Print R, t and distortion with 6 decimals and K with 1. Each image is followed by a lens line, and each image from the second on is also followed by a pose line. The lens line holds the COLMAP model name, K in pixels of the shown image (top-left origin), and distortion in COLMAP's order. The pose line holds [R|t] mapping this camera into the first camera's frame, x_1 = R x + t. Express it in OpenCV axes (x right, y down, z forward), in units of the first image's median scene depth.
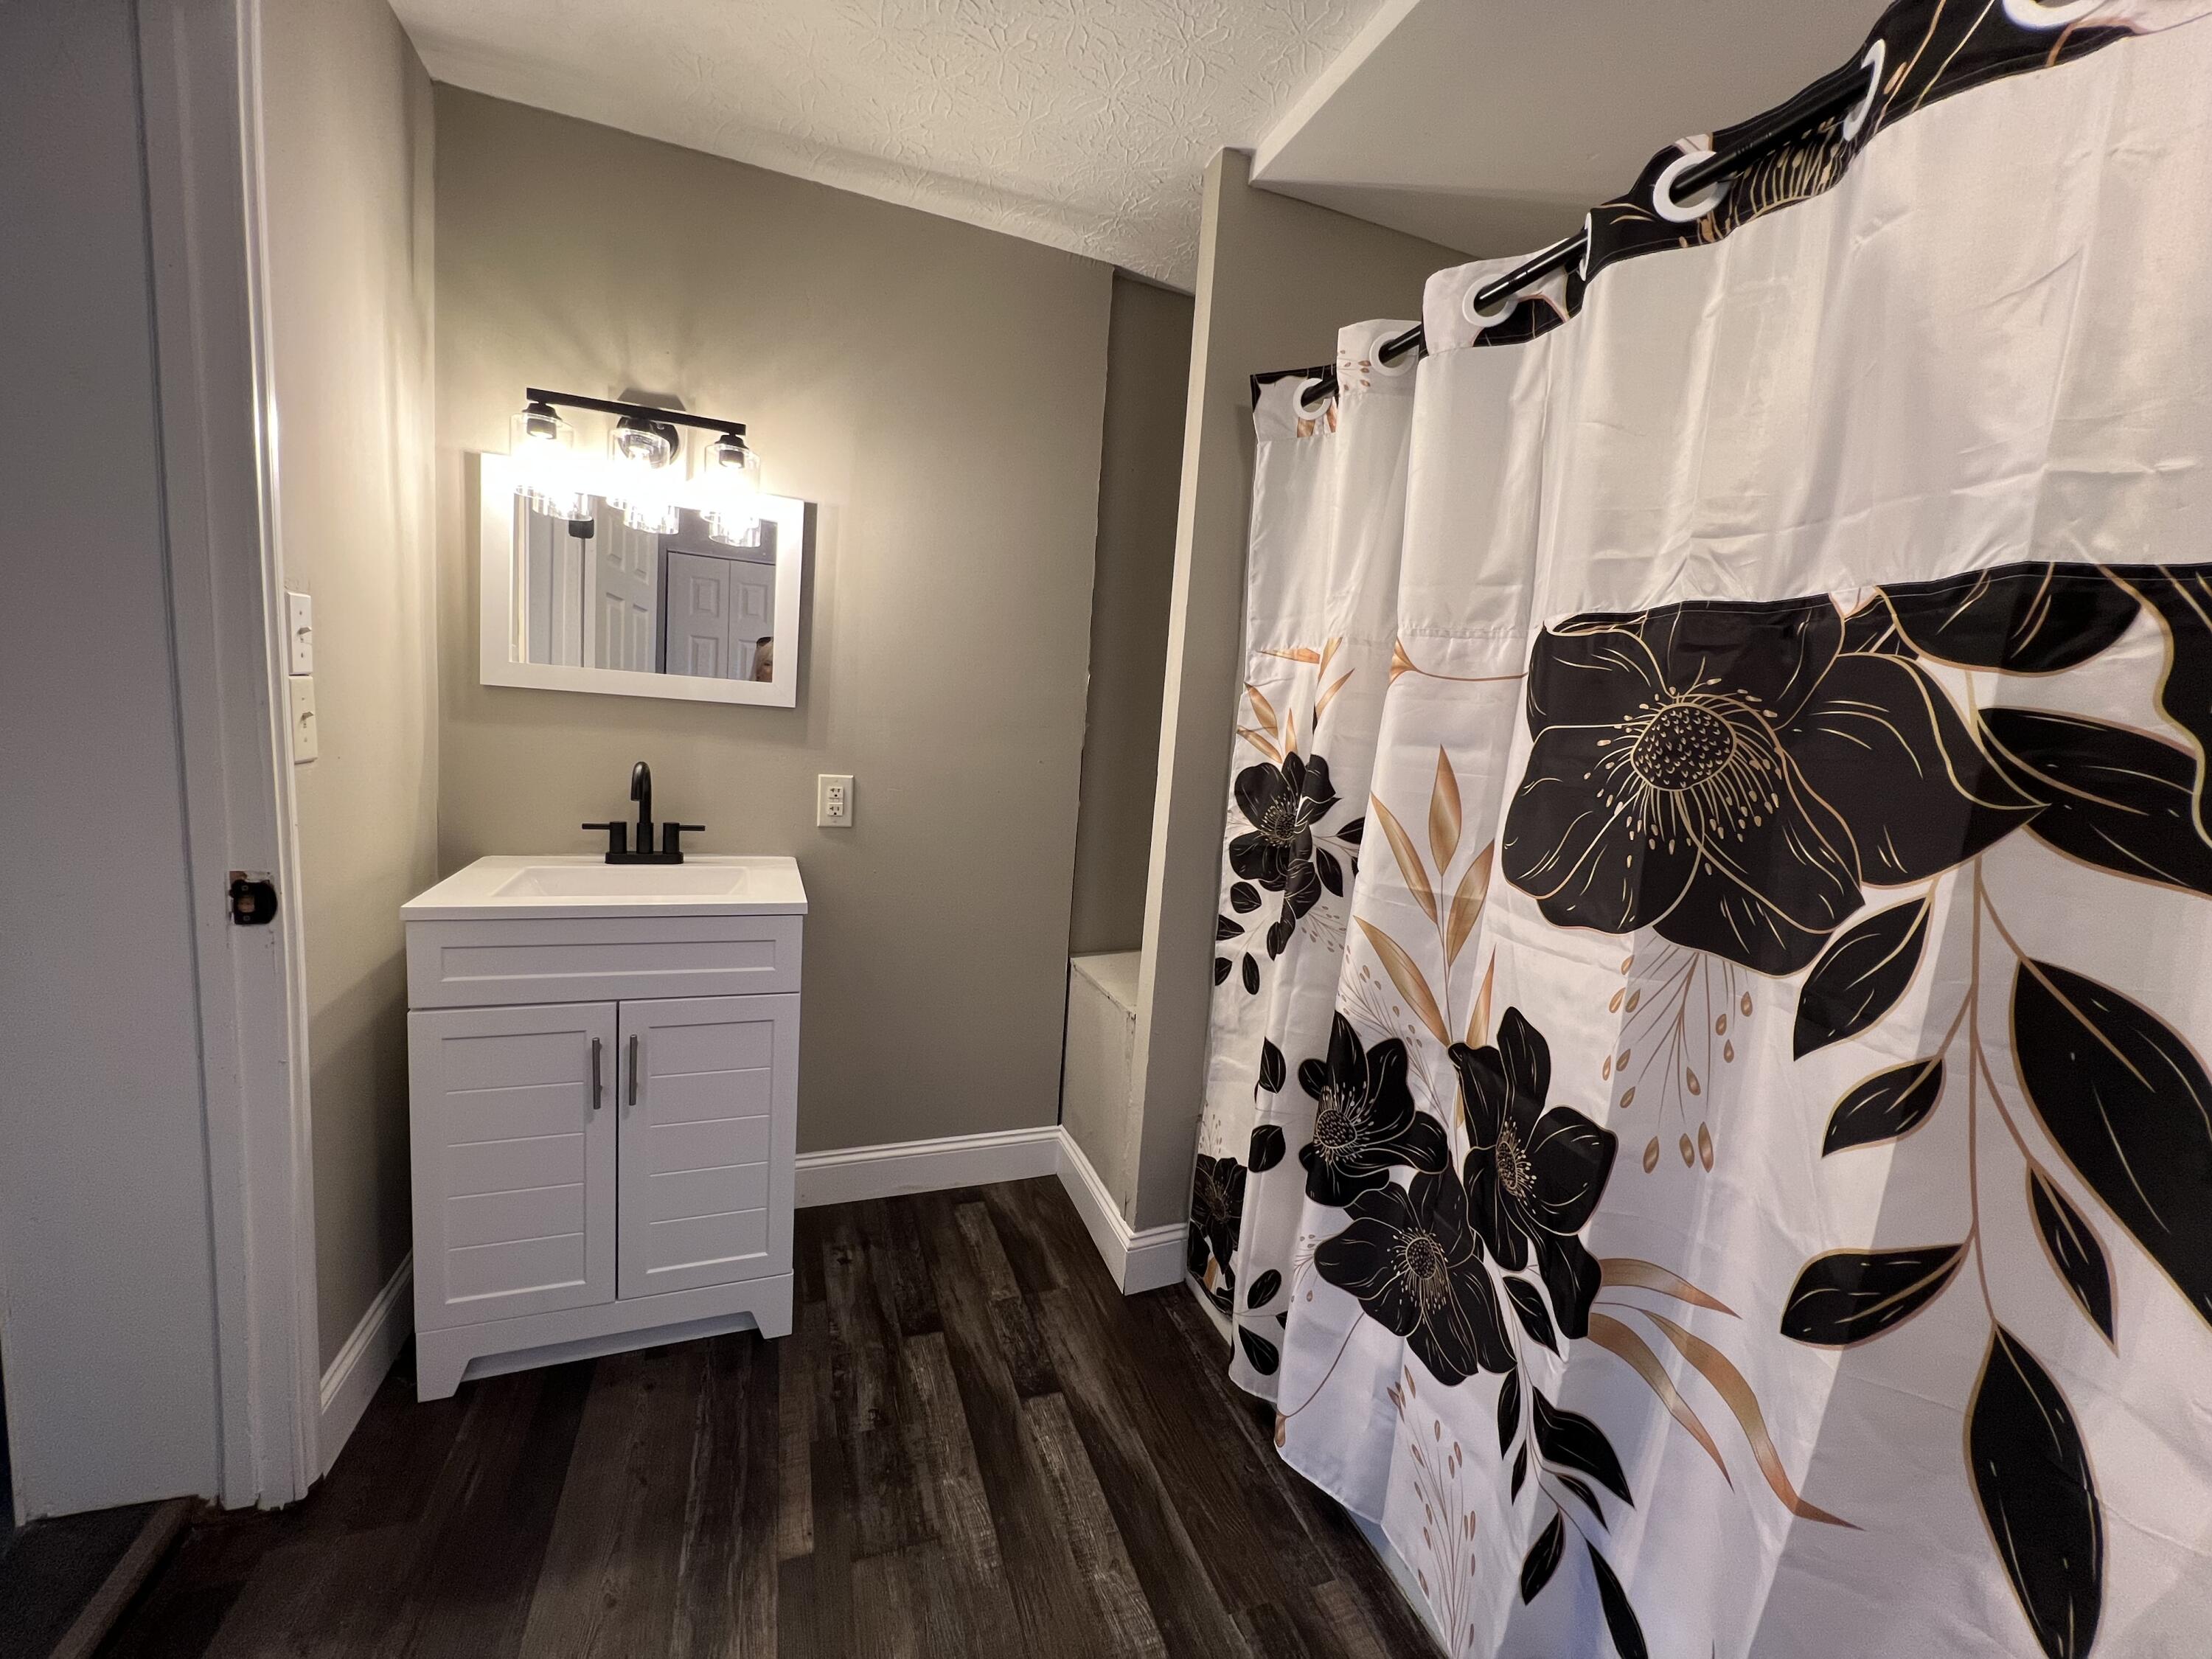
lens RADIAL K [[883.4, 0, 1099.5], [0, 883.4, 823.6], [0, 0, 1]] dist [-0.007146, 0.001527]
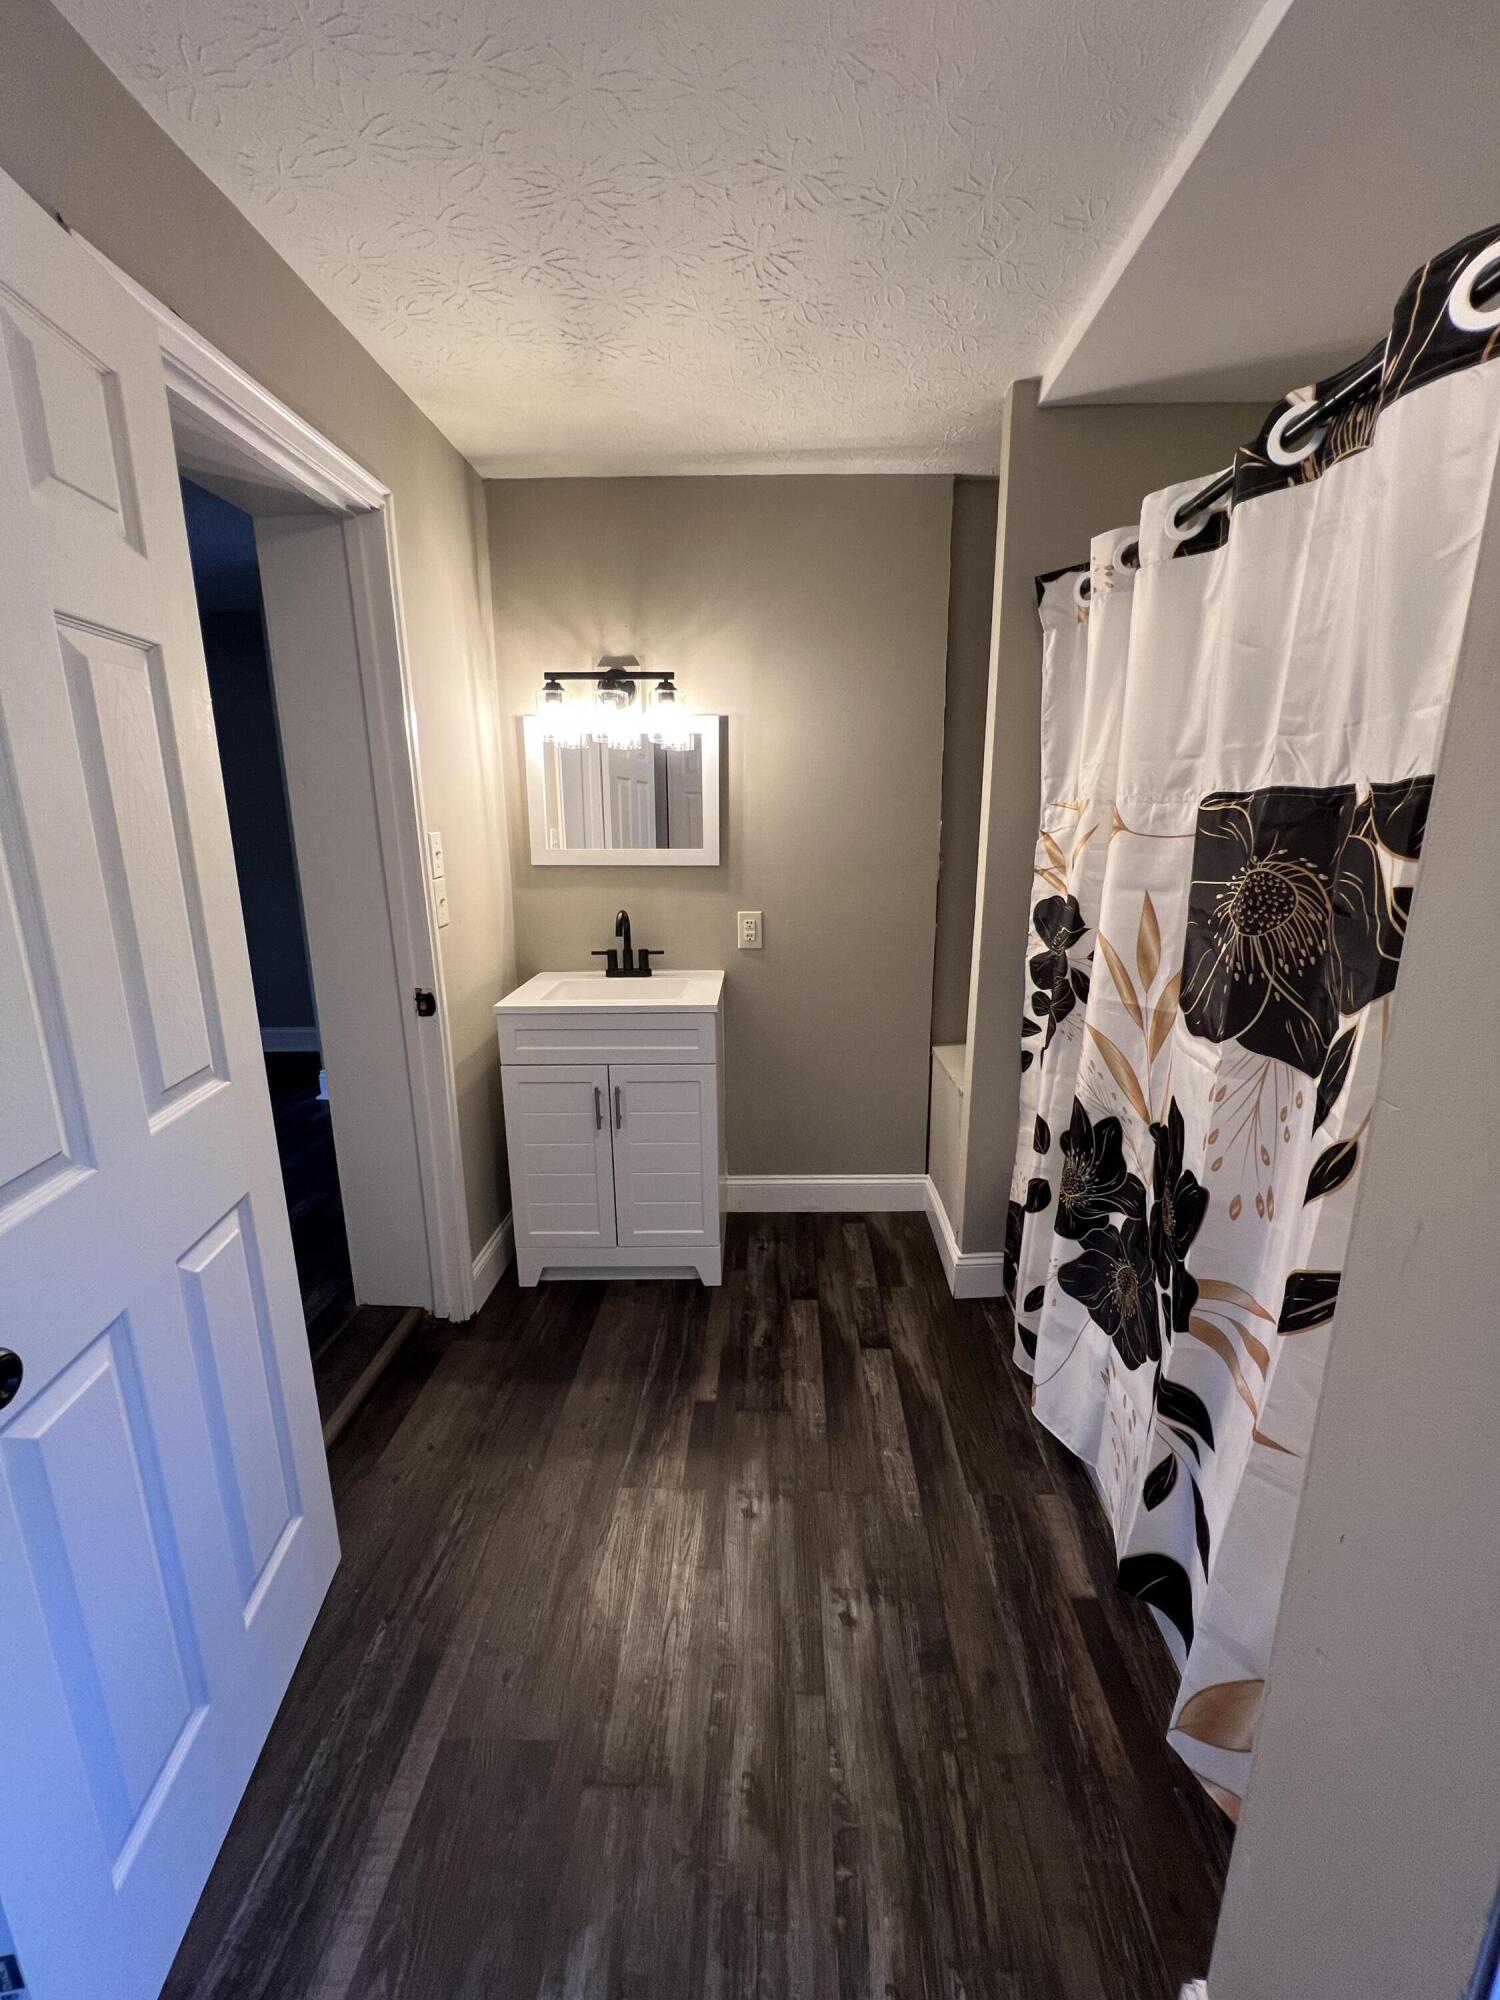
lens RADIAL K [[798.8, 0, 754.3], [0, 798.8, 998.2], [0, 0, 1]] dist [-0.007146, 0.001527]
pose [[0.924893, 0.008572, -0.380132, 0.278689], [0.028248, 0.995434, 0.091177, -0.049605], [0.379178, -0.095067, 0.920427, -0.251125]]
